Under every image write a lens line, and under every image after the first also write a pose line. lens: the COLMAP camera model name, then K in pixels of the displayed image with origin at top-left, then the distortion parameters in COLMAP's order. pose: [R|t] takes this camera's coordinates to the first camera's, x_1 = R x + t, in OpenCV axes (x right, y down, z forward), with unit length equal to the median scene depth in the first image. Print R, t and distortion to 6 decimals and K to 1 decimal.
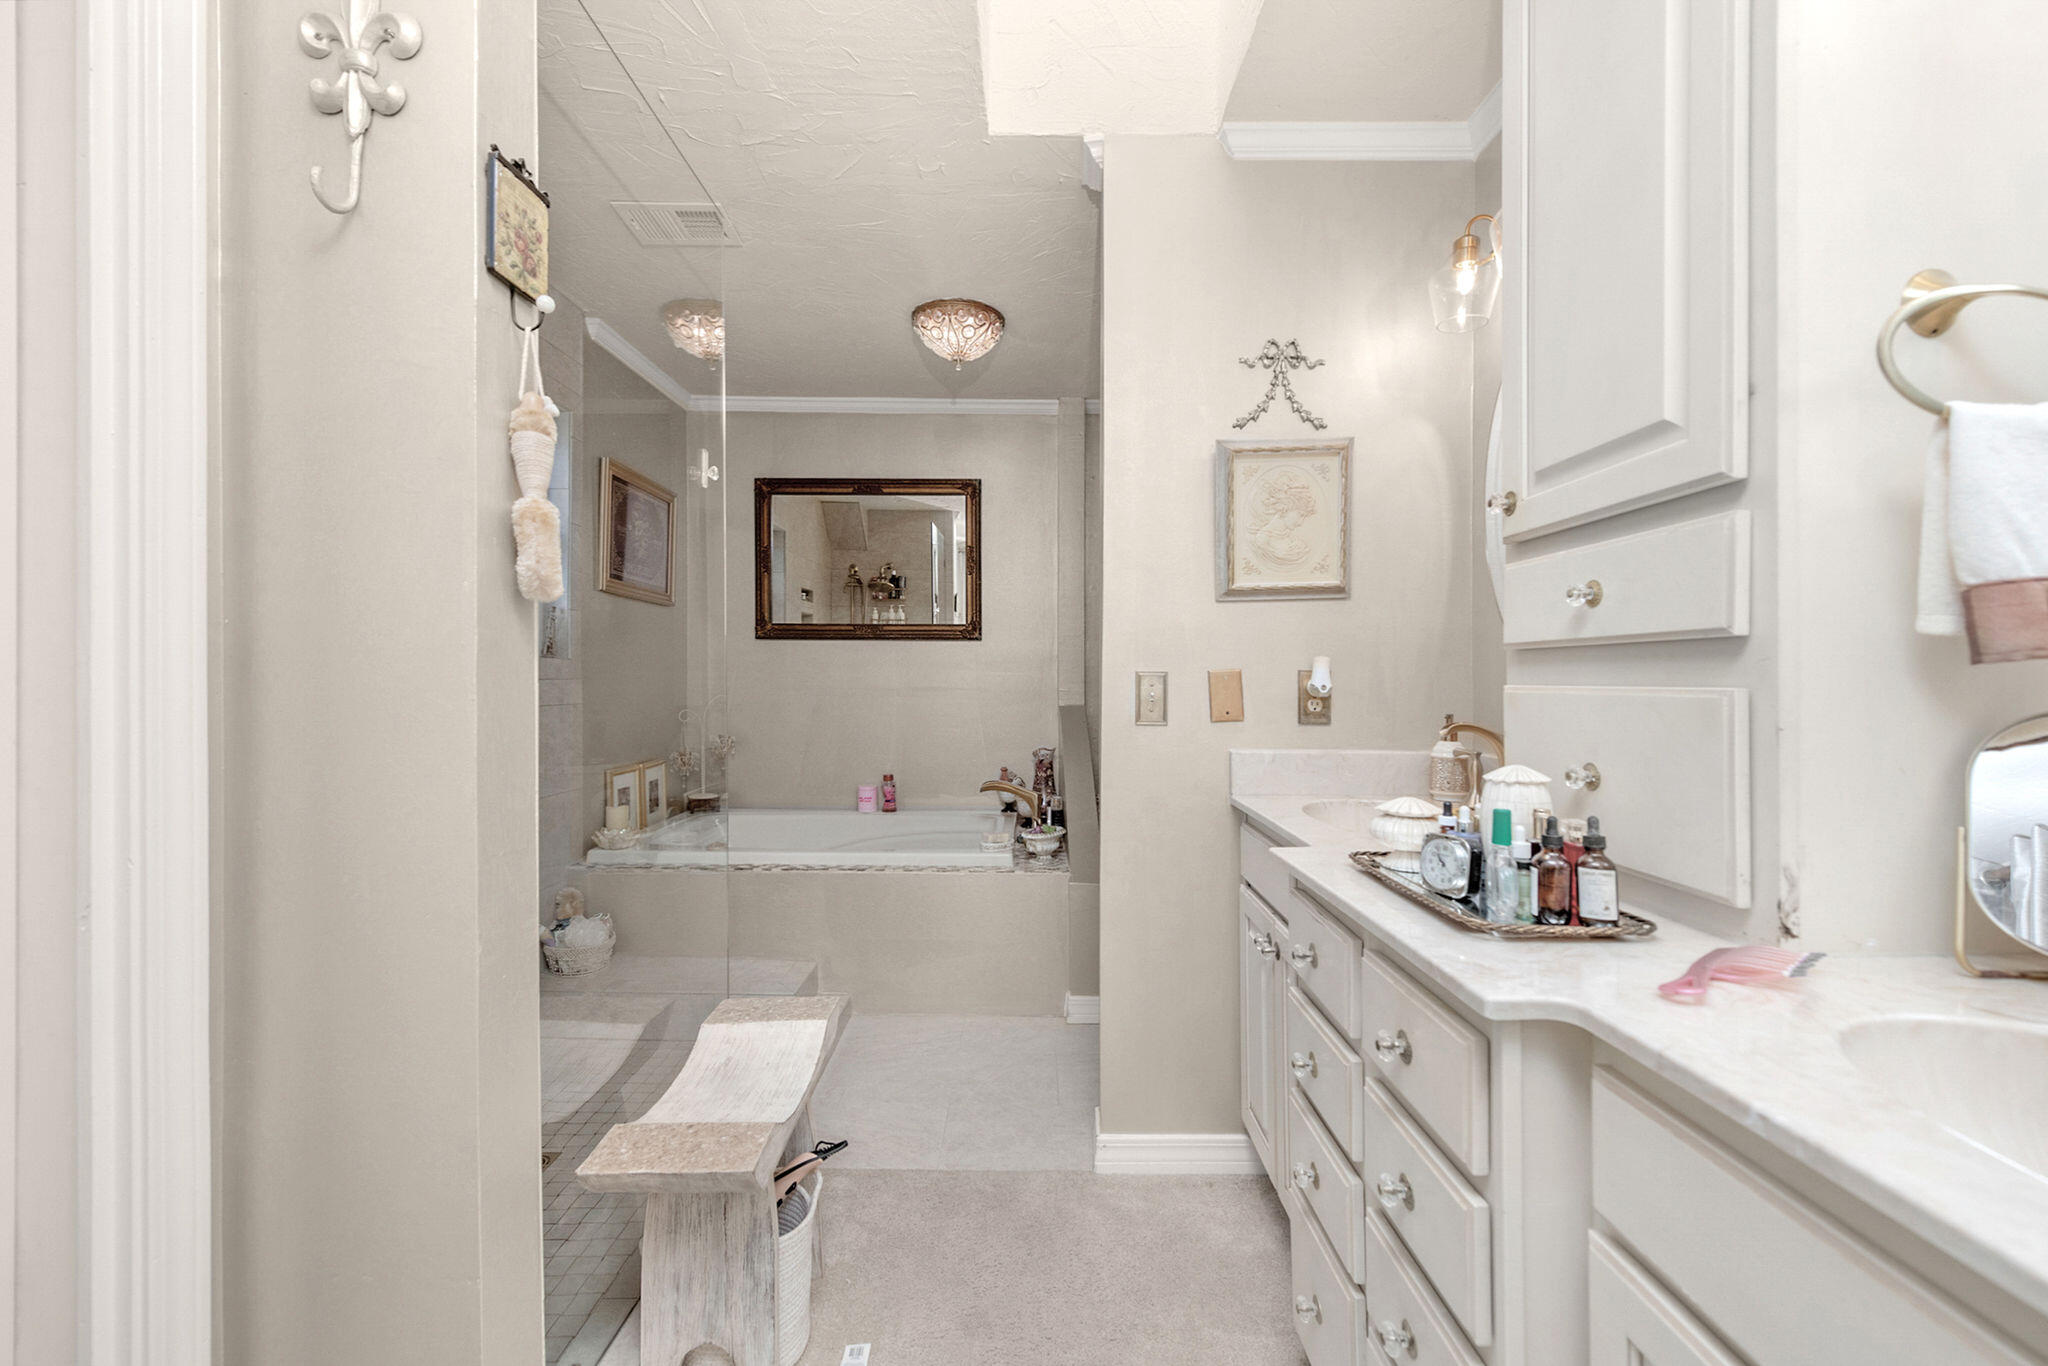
lens RADIAL K [[830.5, 0, 1027.8], [0, 830.5, 684.5], [0, 0, 1]] dist [0.013603, 0.000428]
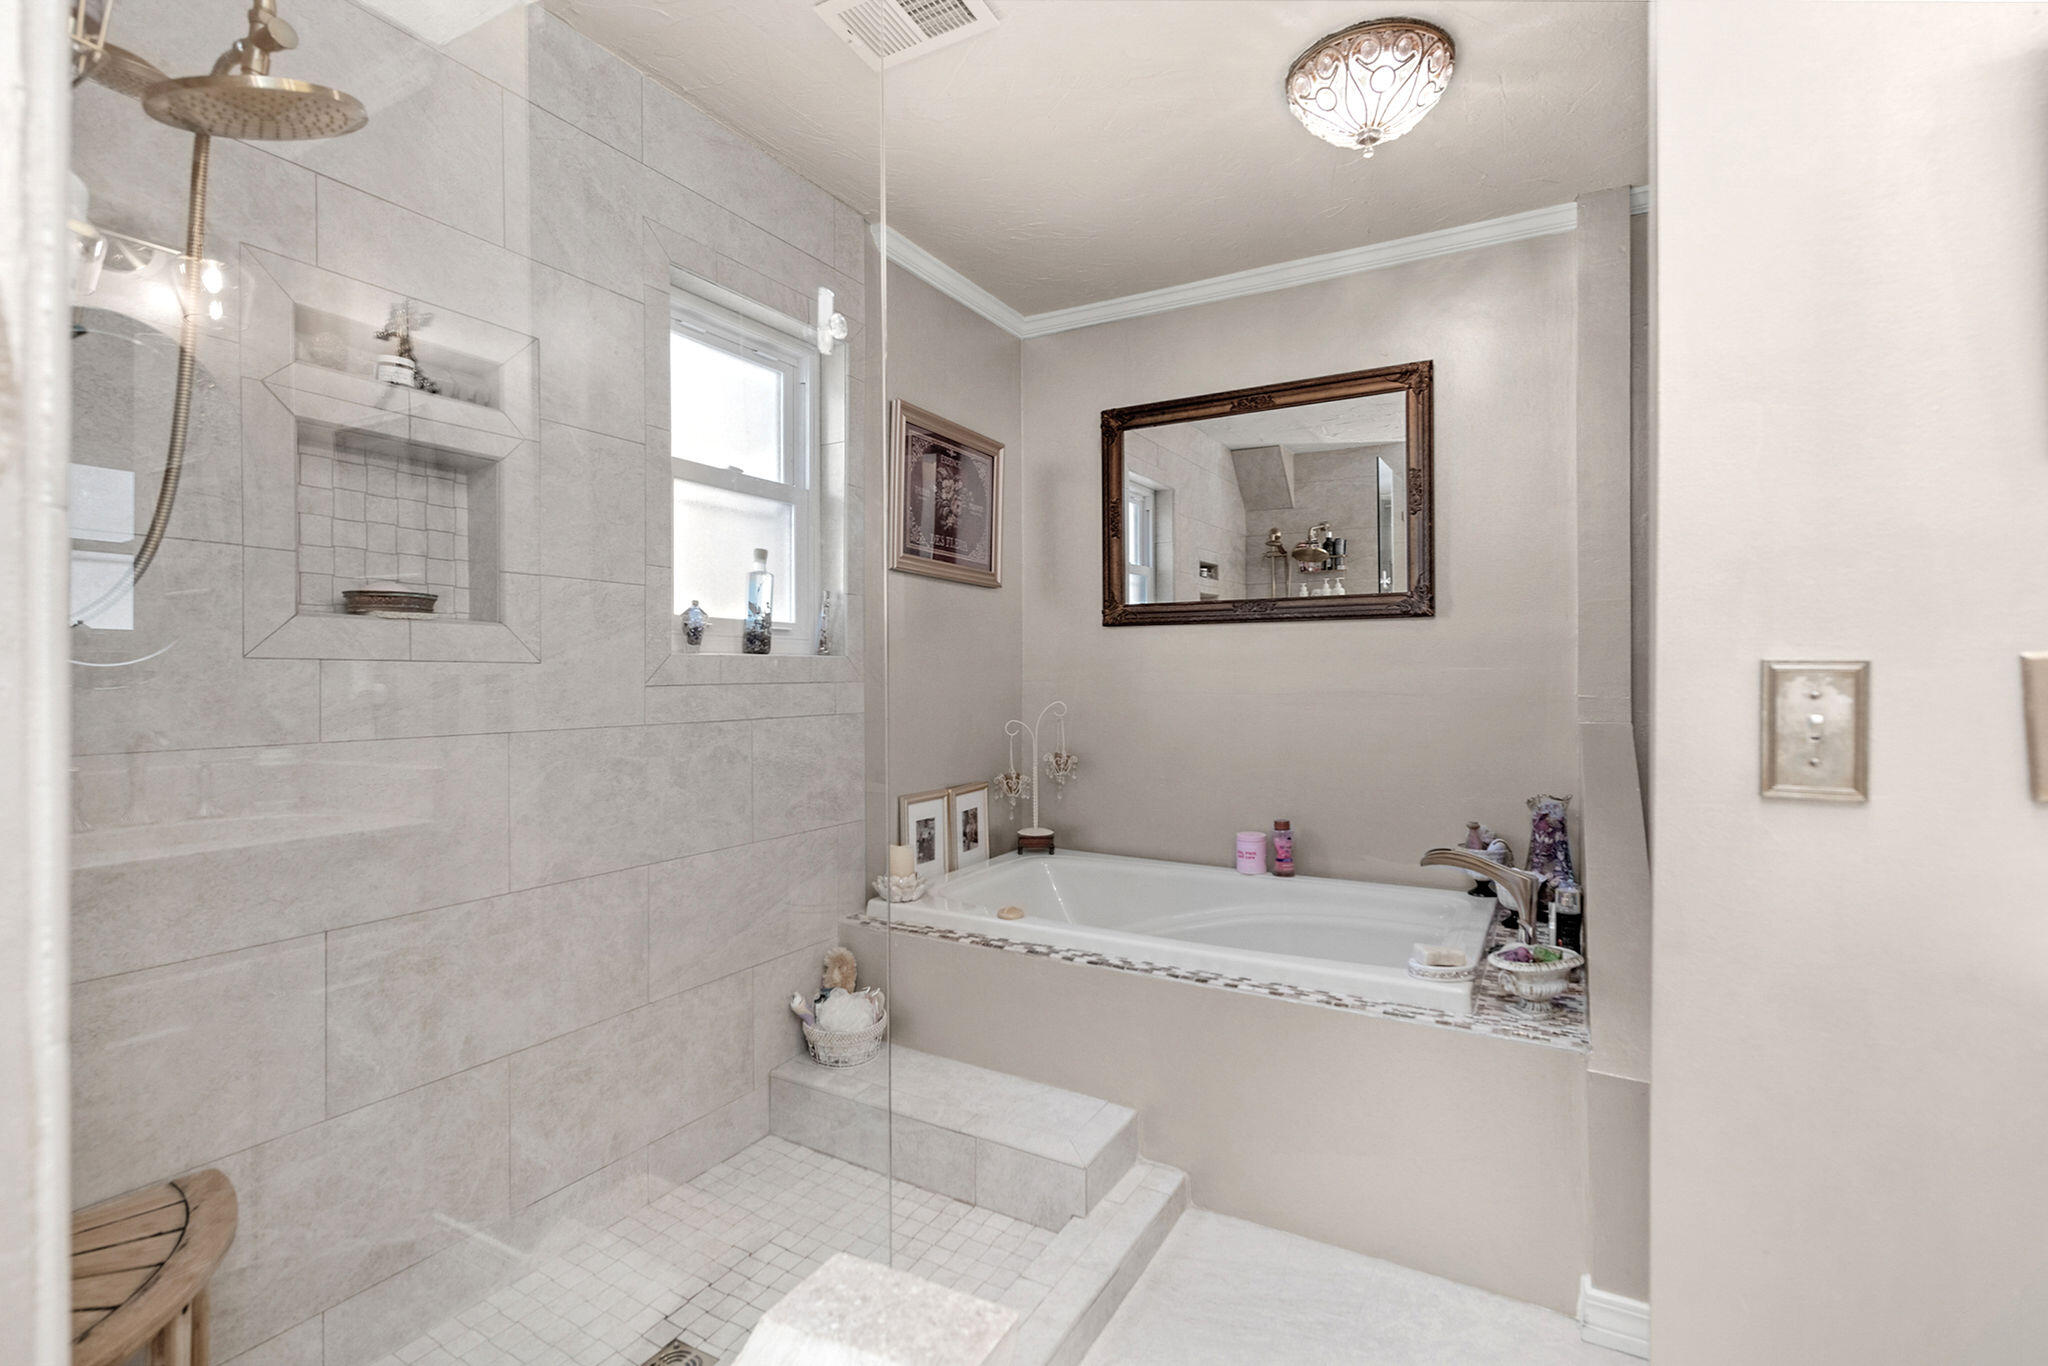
lens RADIAL K [[925.9, 0, 1014.9], [0, 925.9, 685.8], [0, 0, 1]] dist [0.004005, 0.000008]
pose [[0.862899, -0.001191, -0.505375, 0.026461], [0.002712, 0.999994, 0.002273, -0.003391], [0.505369, -0.003332, 0.862897, 0.247485]]
